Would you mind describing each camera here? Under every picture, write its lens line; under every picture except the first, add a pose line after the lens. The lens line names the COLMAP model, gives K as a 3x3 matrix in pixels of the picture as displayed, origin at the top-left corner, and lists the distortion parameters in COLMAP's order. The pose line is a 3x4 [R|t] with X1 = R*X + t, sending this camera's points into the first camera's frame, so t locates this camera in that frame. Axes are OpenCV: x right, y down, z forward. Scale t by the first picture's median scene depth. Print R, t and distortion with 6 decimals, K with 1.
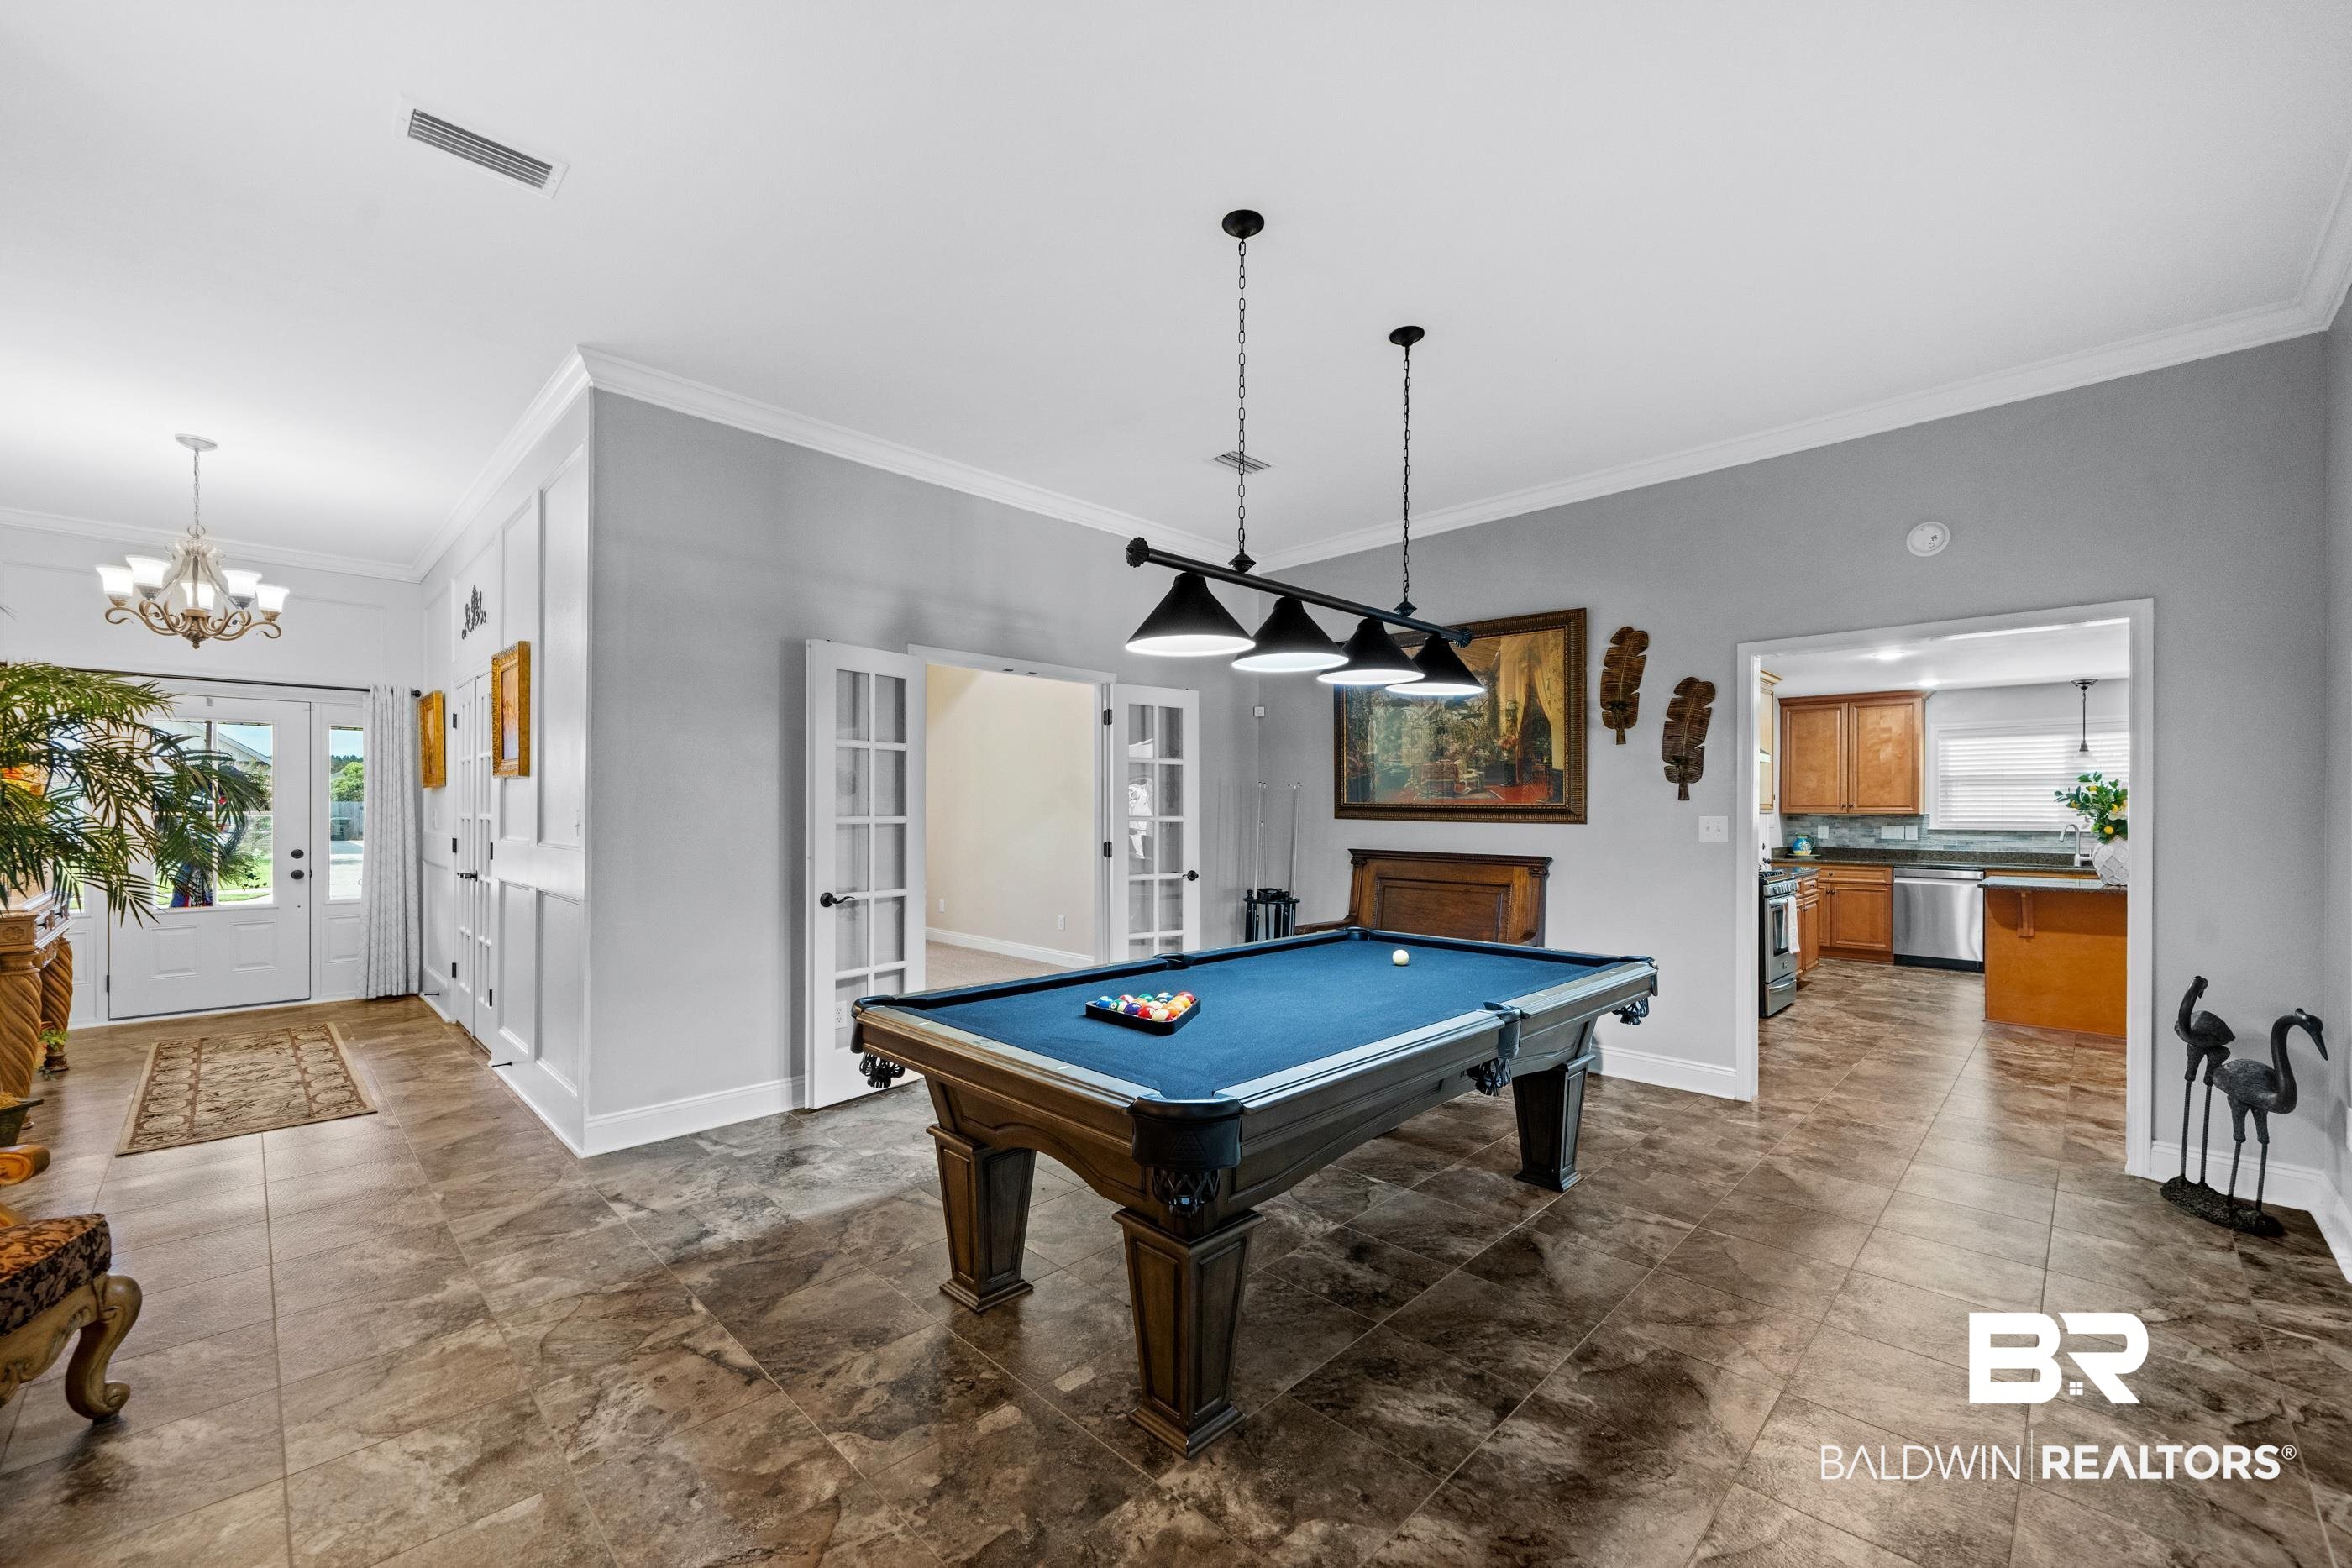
lens RADIAL K [[937.9, 0, 1186.1], [0, 937.9, 806.1], [0, 0, 1]] dist [-0.001728, -0.000025]
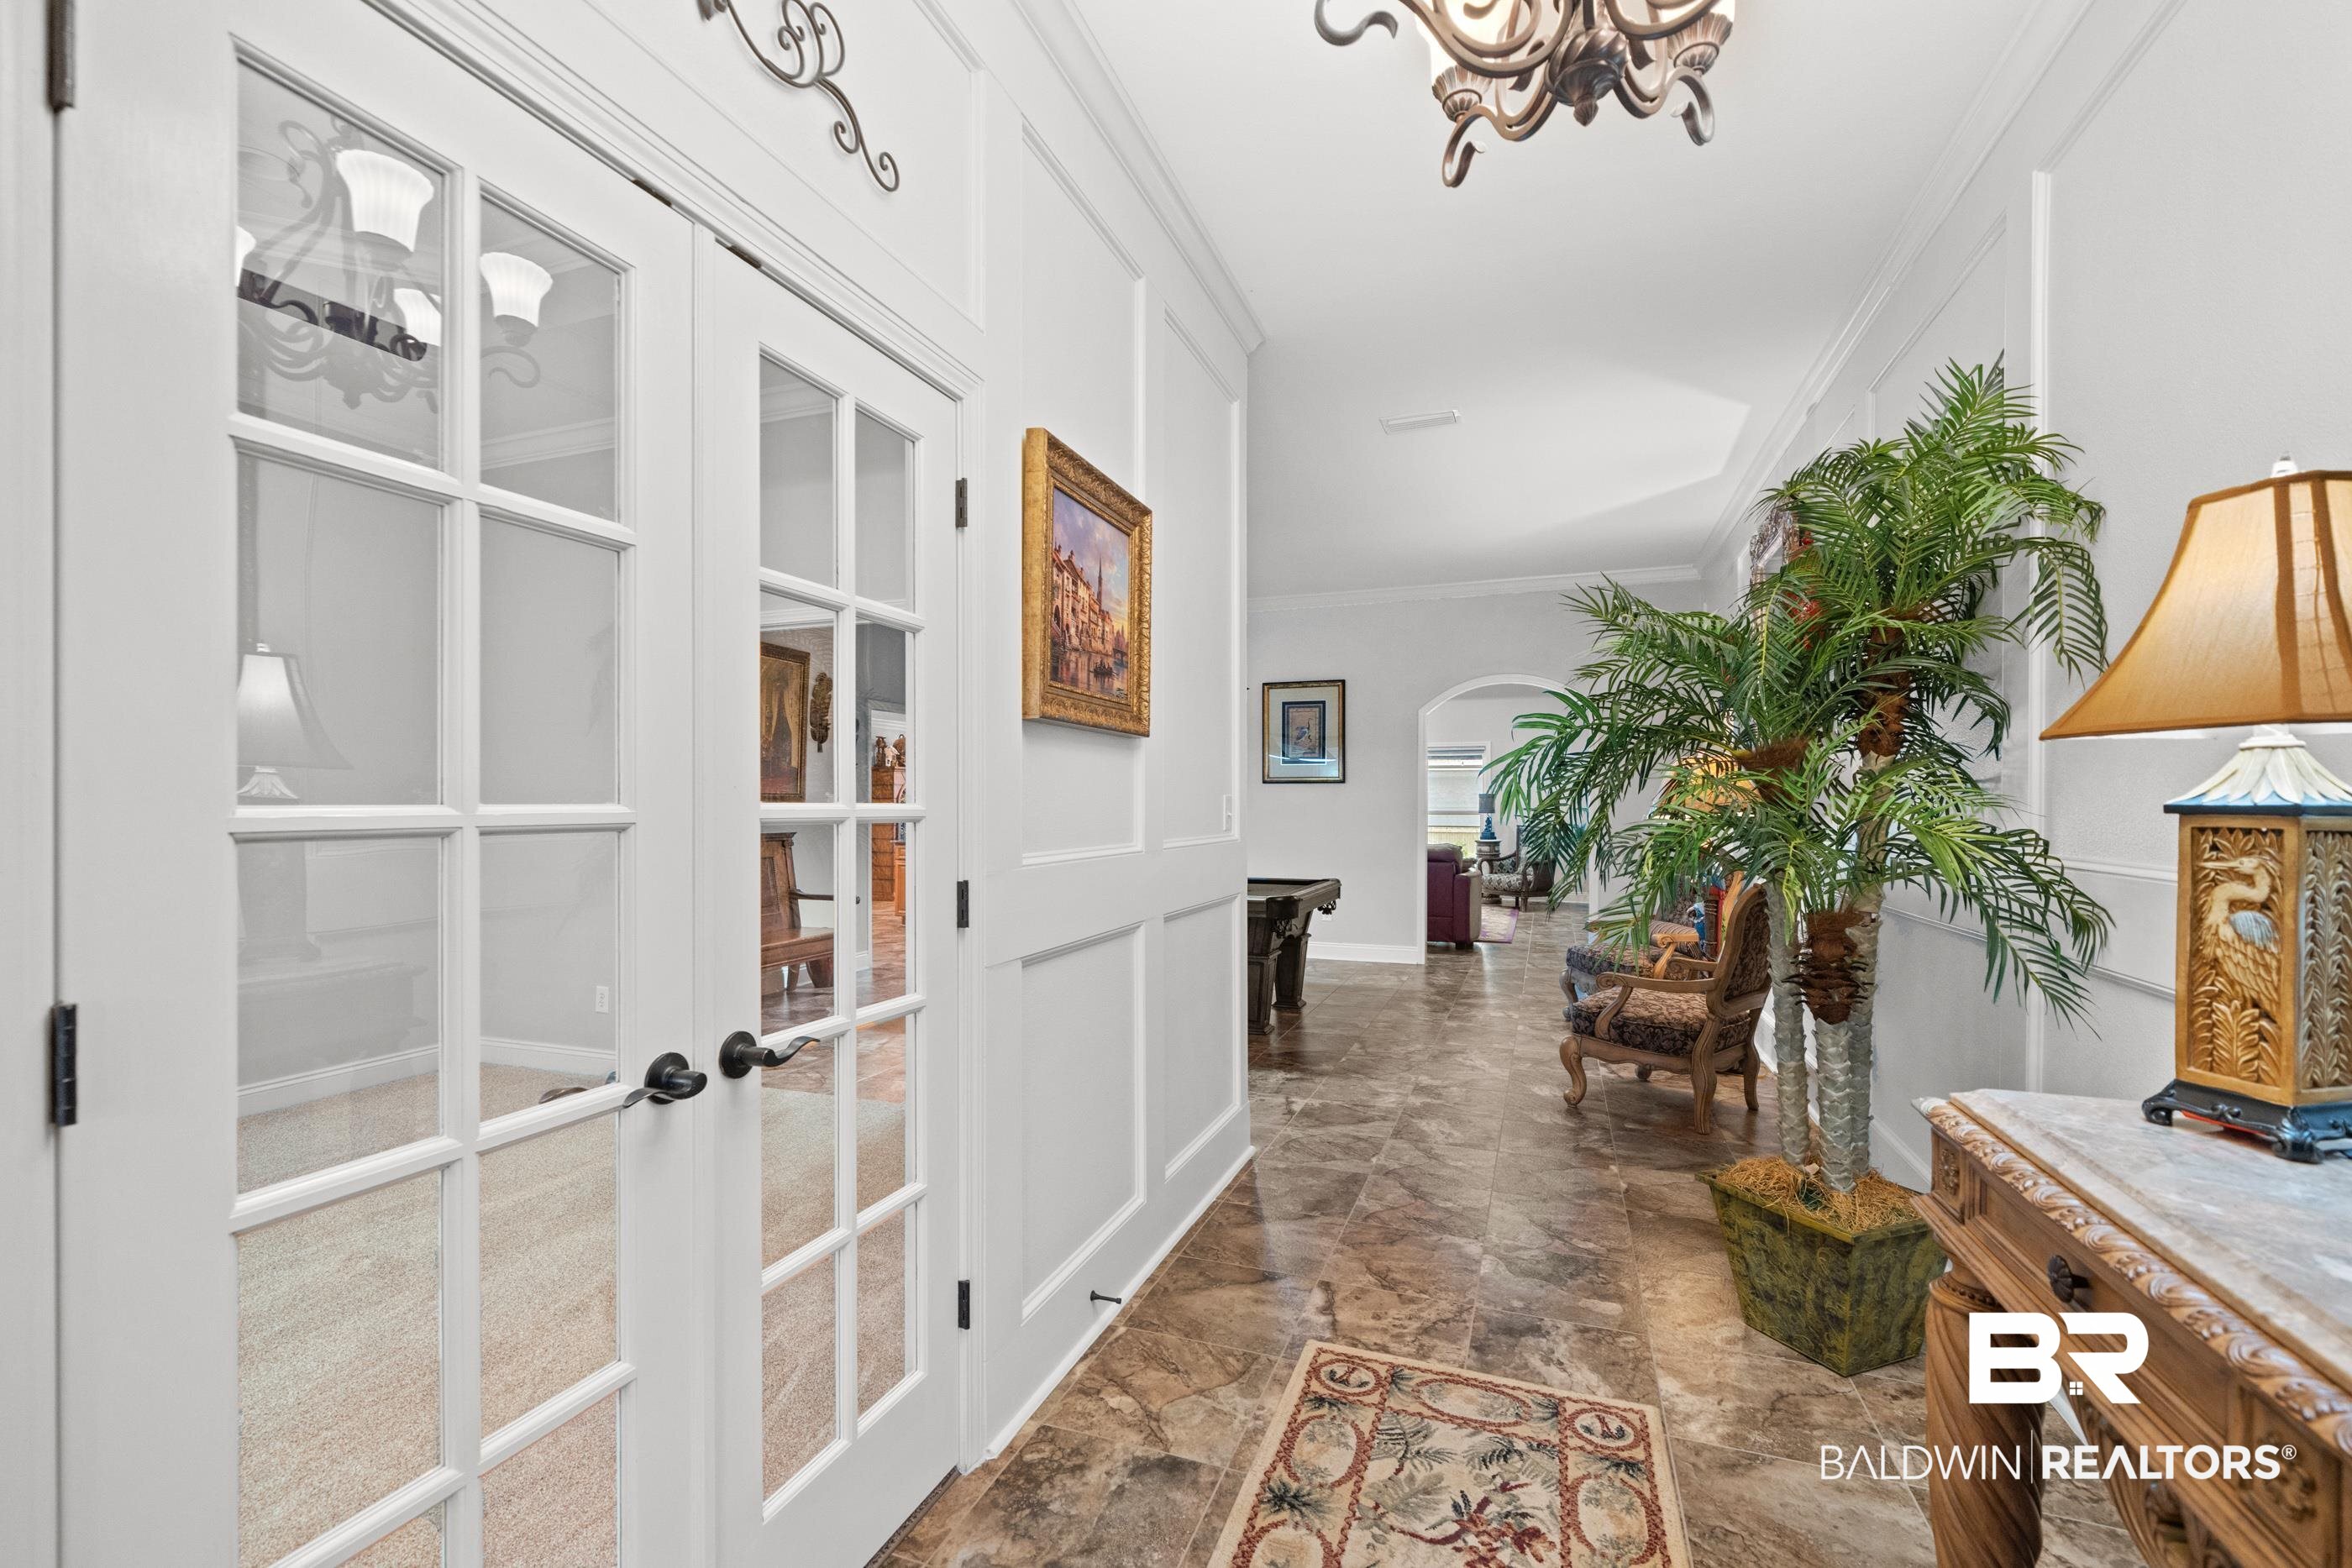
lens RADIAL K [[963.9, 0, 1176.6], [0, 963.9, 791.8], [0, 0, 1]] dist [0.000301, 0.000093]
pose [[-0.397162, 0.005814, 0.917730, -1.839816], [-0.003743, 0.999961, -0.007954, 0.007804], [-0.917741, -0.006594, -0.397125, 1.761857]]
